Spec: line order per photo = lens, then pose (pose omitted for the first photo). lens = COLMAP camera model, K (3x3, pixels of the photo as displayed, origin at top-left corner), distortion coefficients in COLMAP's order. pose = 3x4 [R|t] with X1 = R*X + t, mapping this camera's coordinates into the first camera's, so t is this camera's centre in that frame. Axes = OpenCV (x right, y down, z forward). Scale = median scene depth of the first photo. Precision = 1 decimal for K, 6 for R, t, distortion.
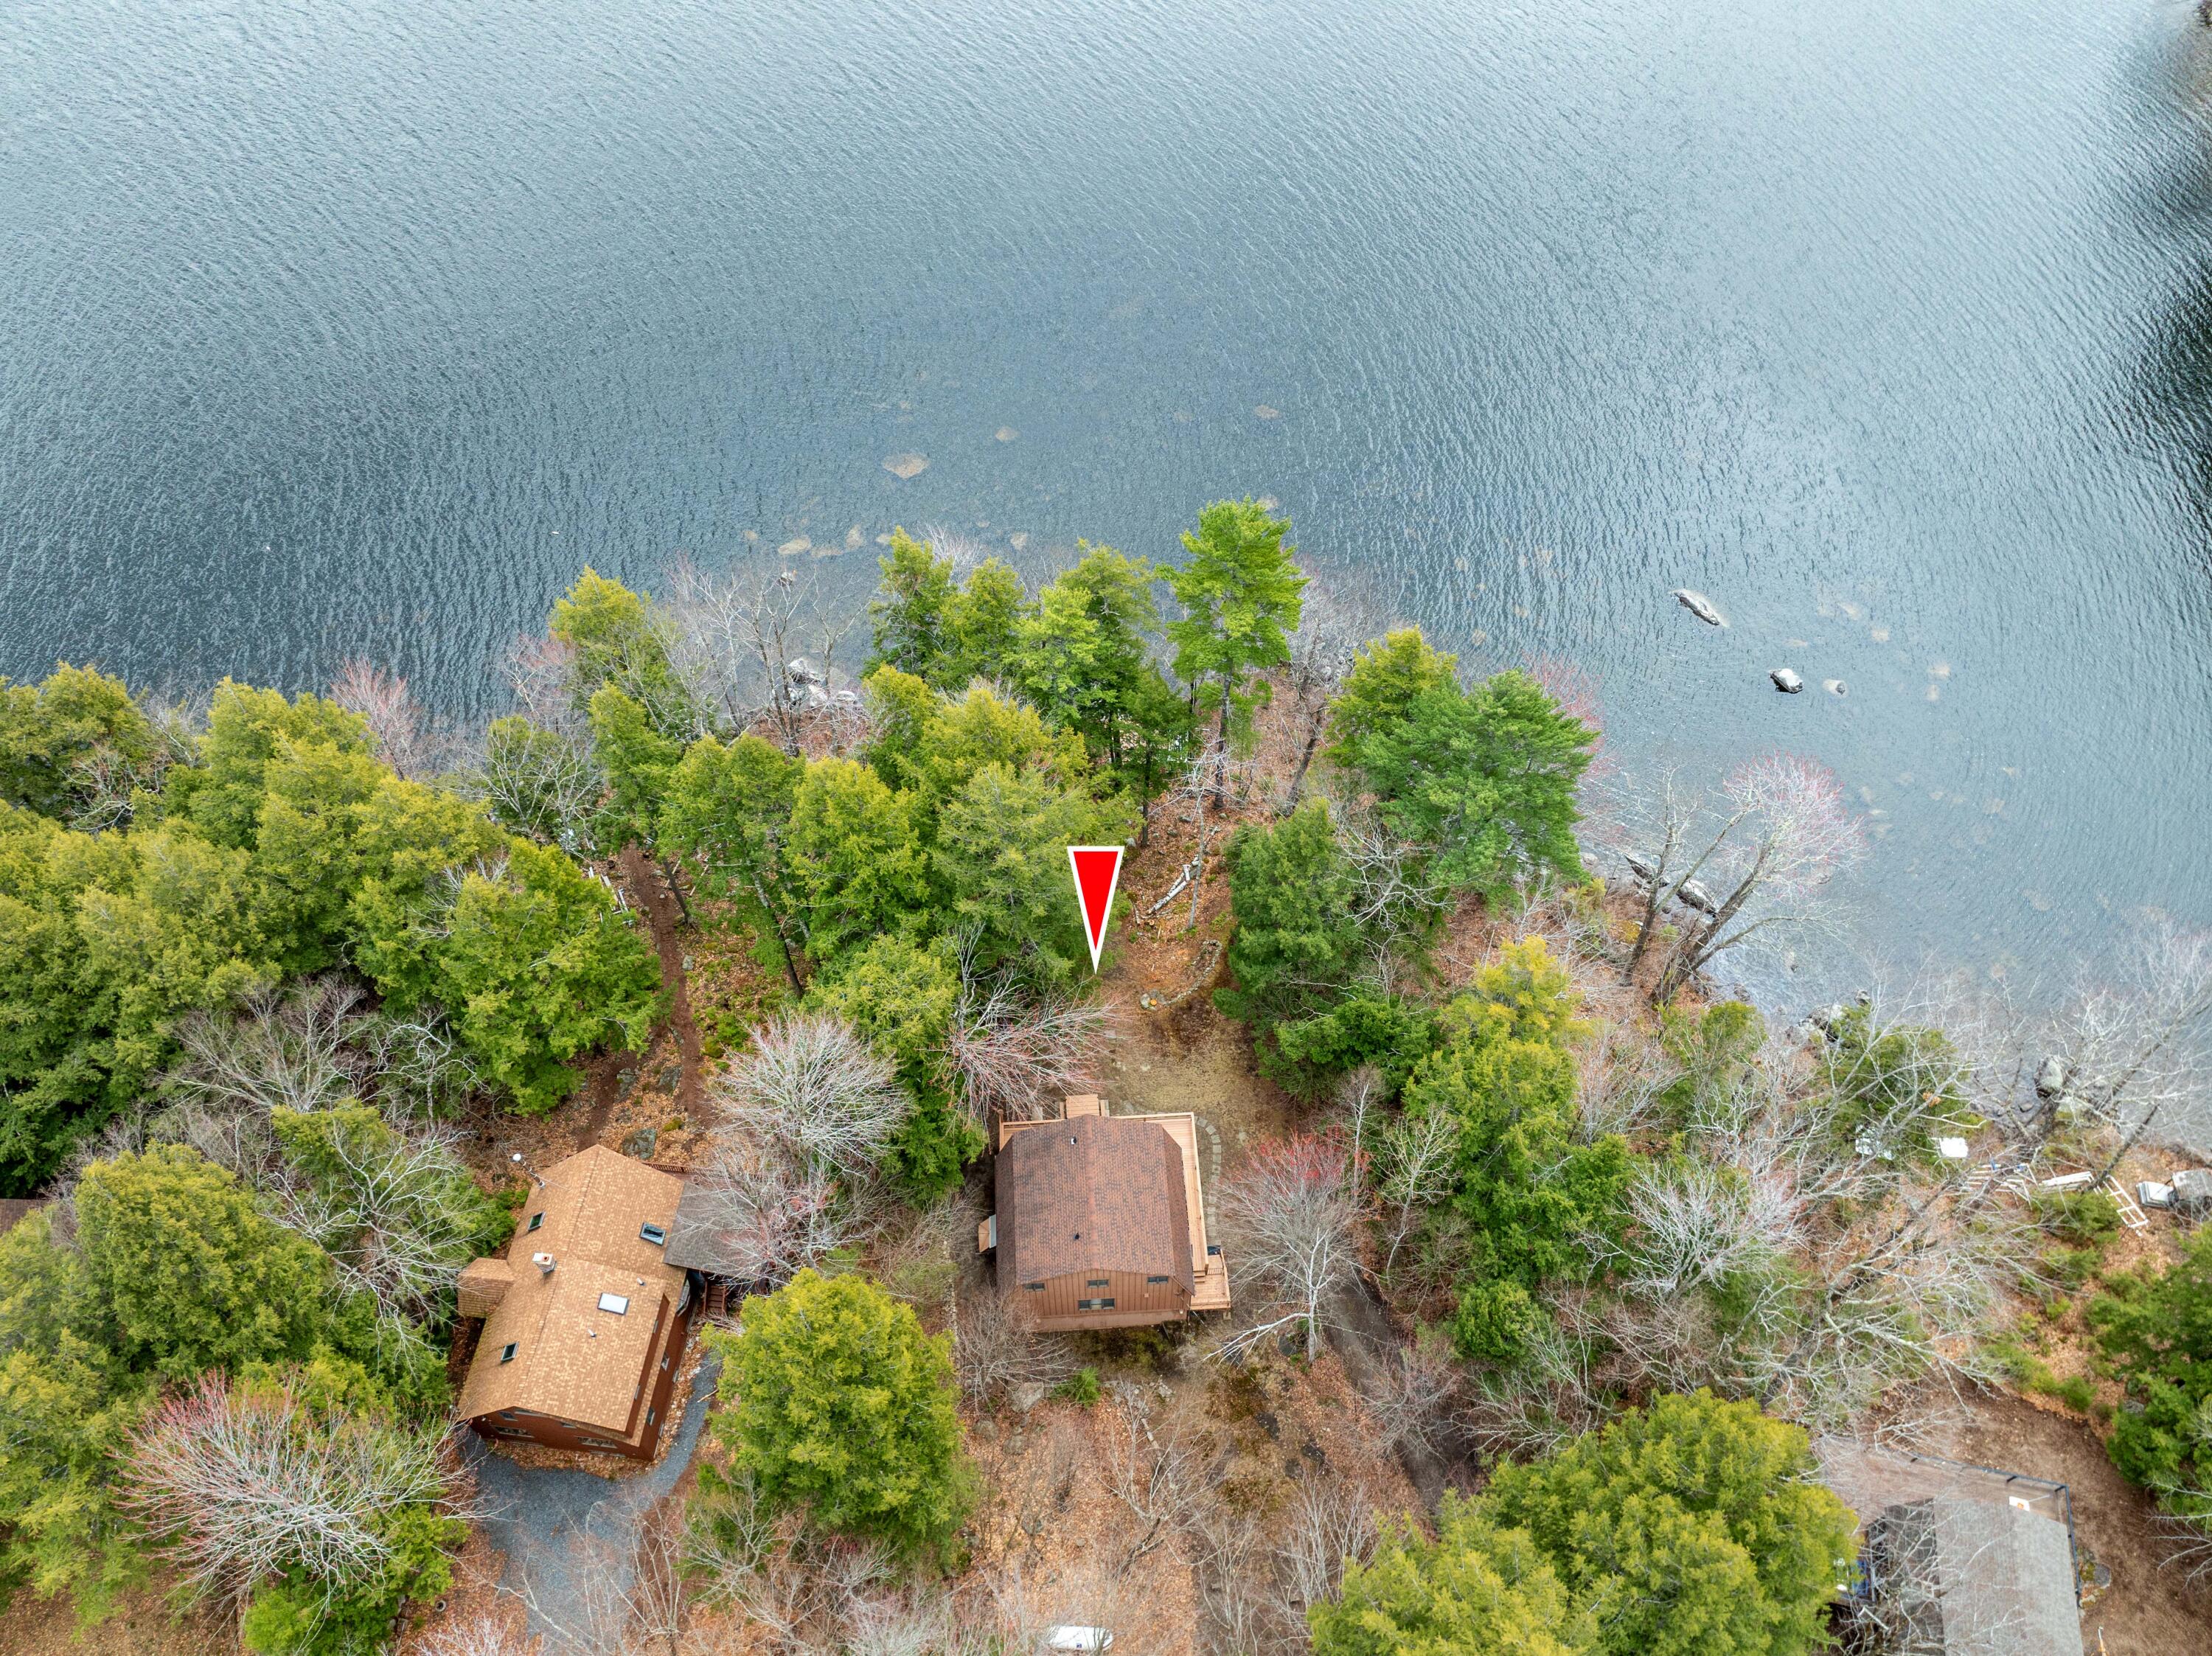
lens RADIAL K [[1562.5, 0, 1099.5], [0, 1562.5, 811.8], [0, 0, 1]] dist [-0.055545, 0.028418]
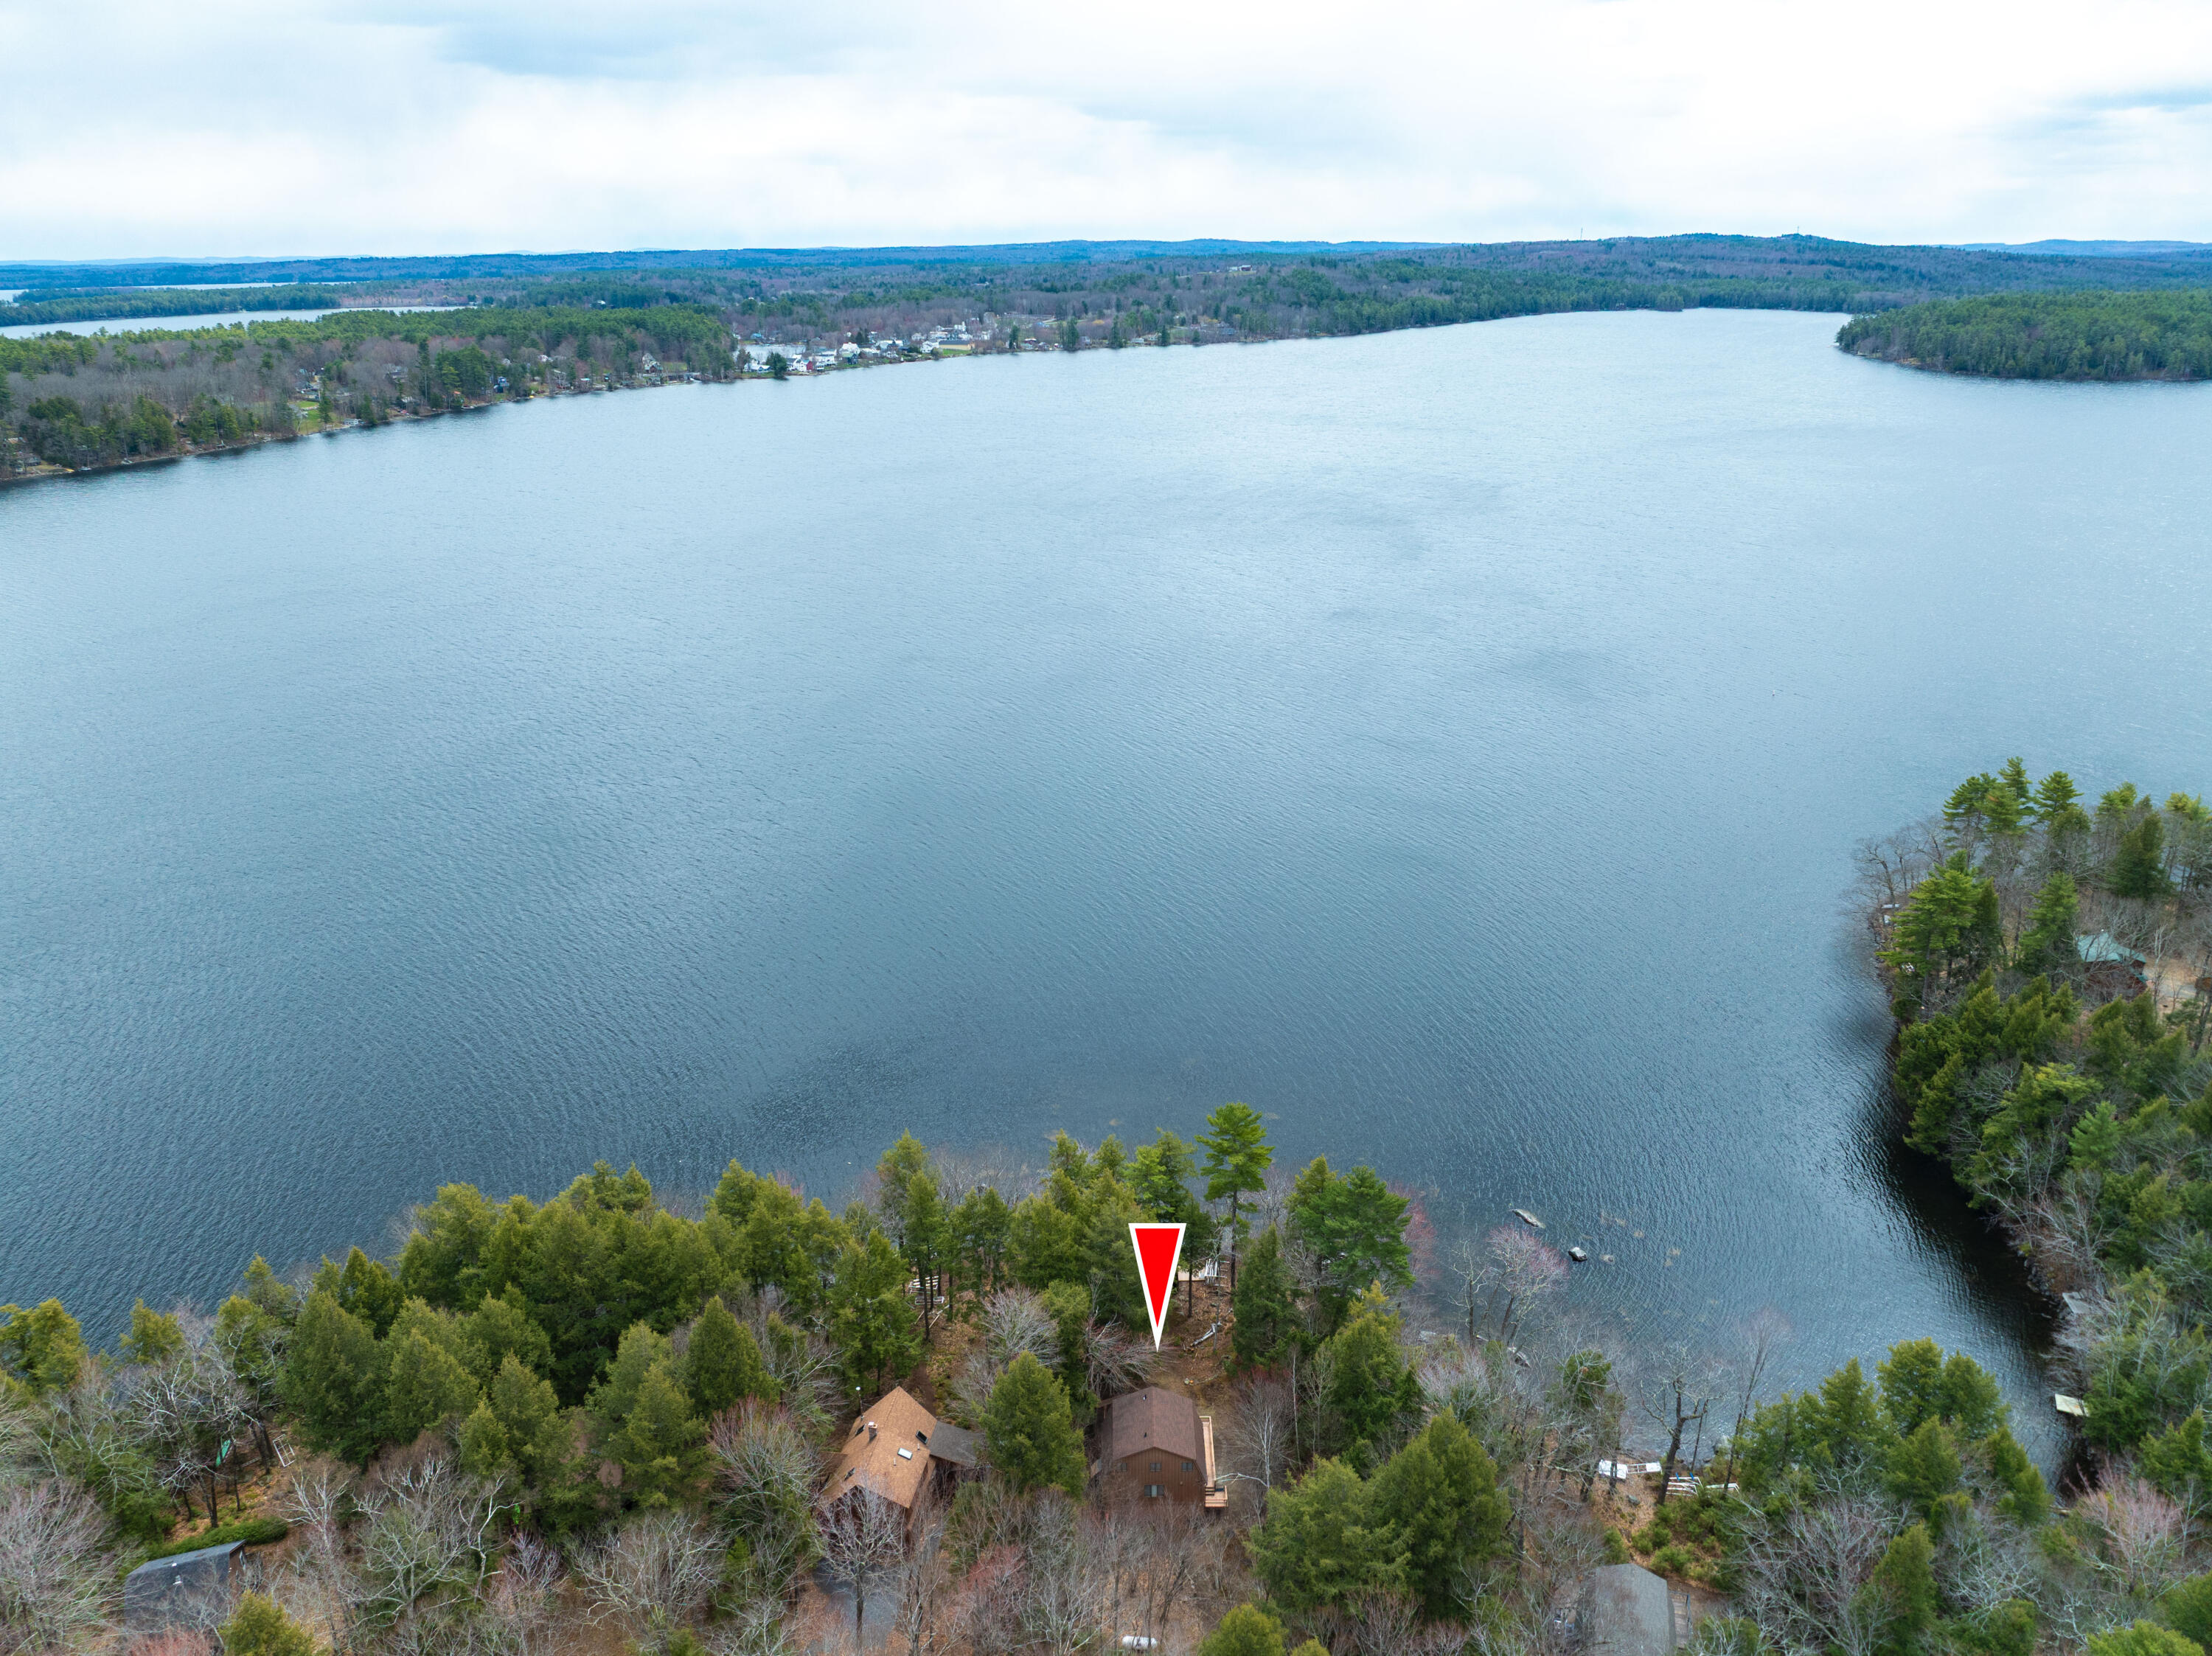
lens RADIAL K [[1562.5, 0, 1108.3], [0, 1562.5, 823.4], [0, 0, 1]] dist [-0.055545, 0.028418]
pose [[0.998490, 0.018633, -0.051681, 0.023312], [-0.043328, 0.845456, -0.532284, 0.619911], [0.033776, 0.533719, 0.844987, -0.969076]]
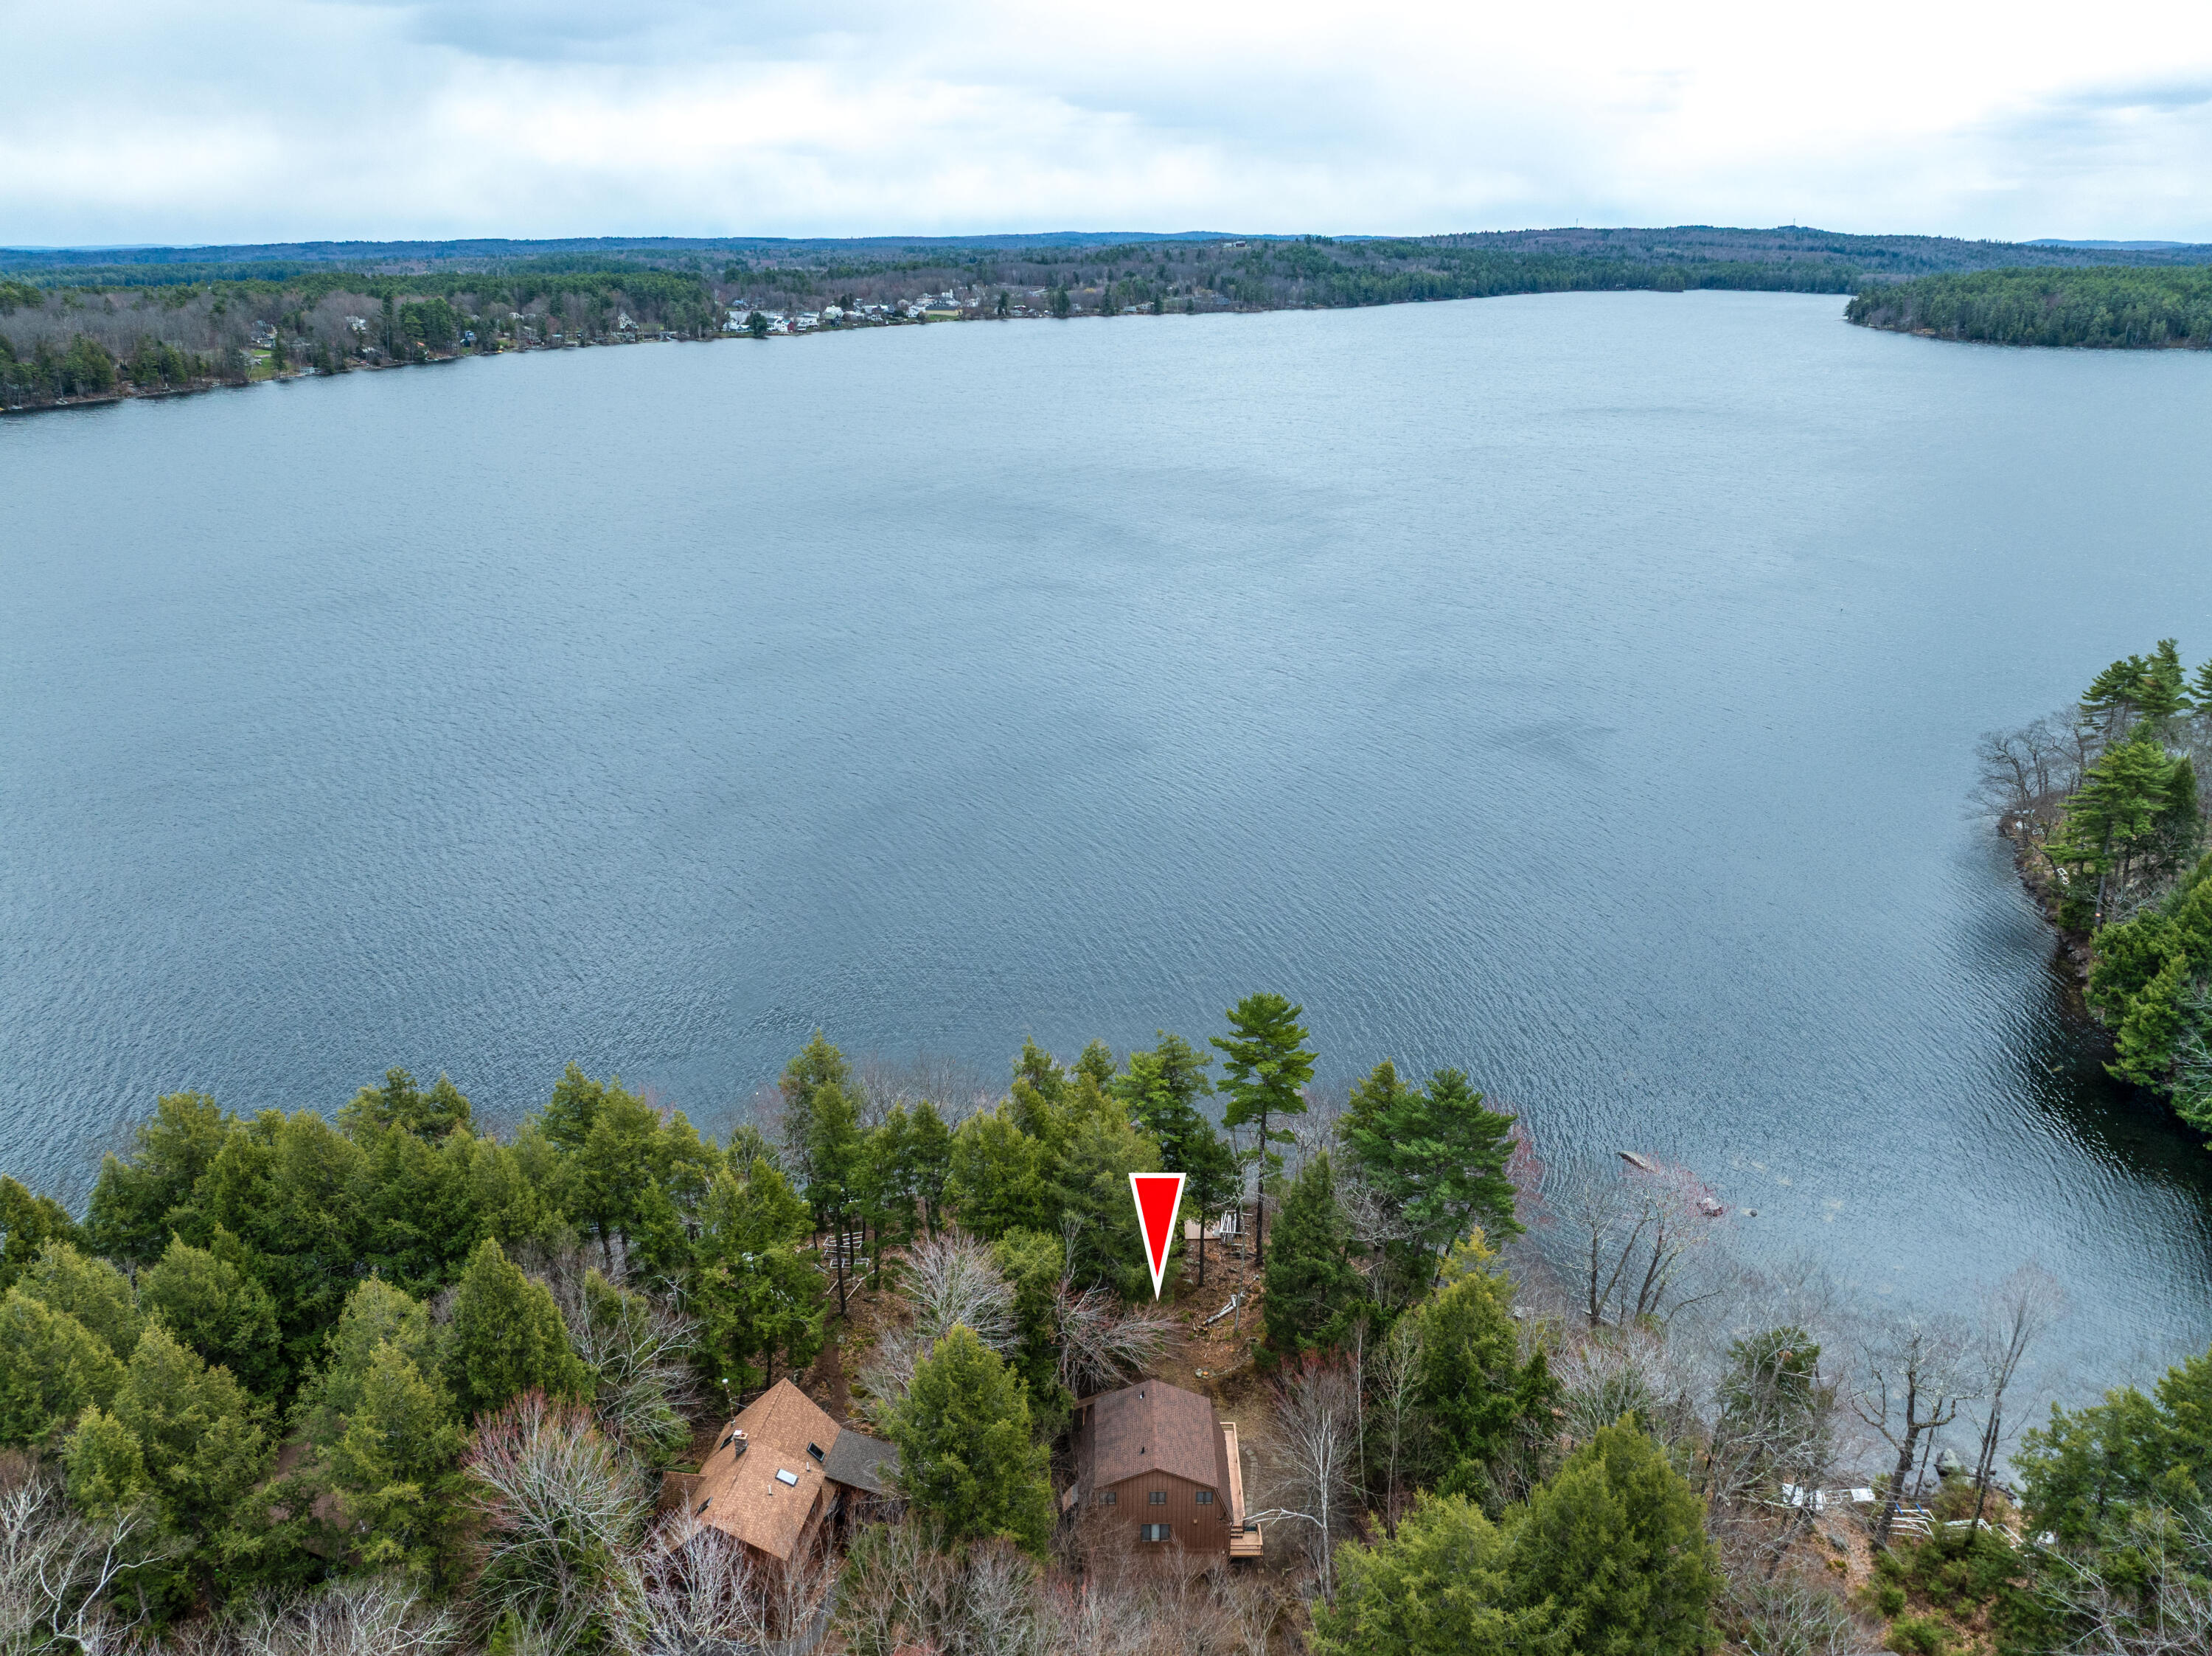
lens RADIAL K [[1562.5, 0, 1105.6], [0, 1562.5, 821.1], [0, 0, 1]] dist [-0.055545, 0.028418]
pose [[0.998639, 0.023161, -0.046727, 0.002737], [-0.044494, 0.845745, -0.531728, 0.490787], [0.027204, 0.533084, 0.845625, -0.362275]]
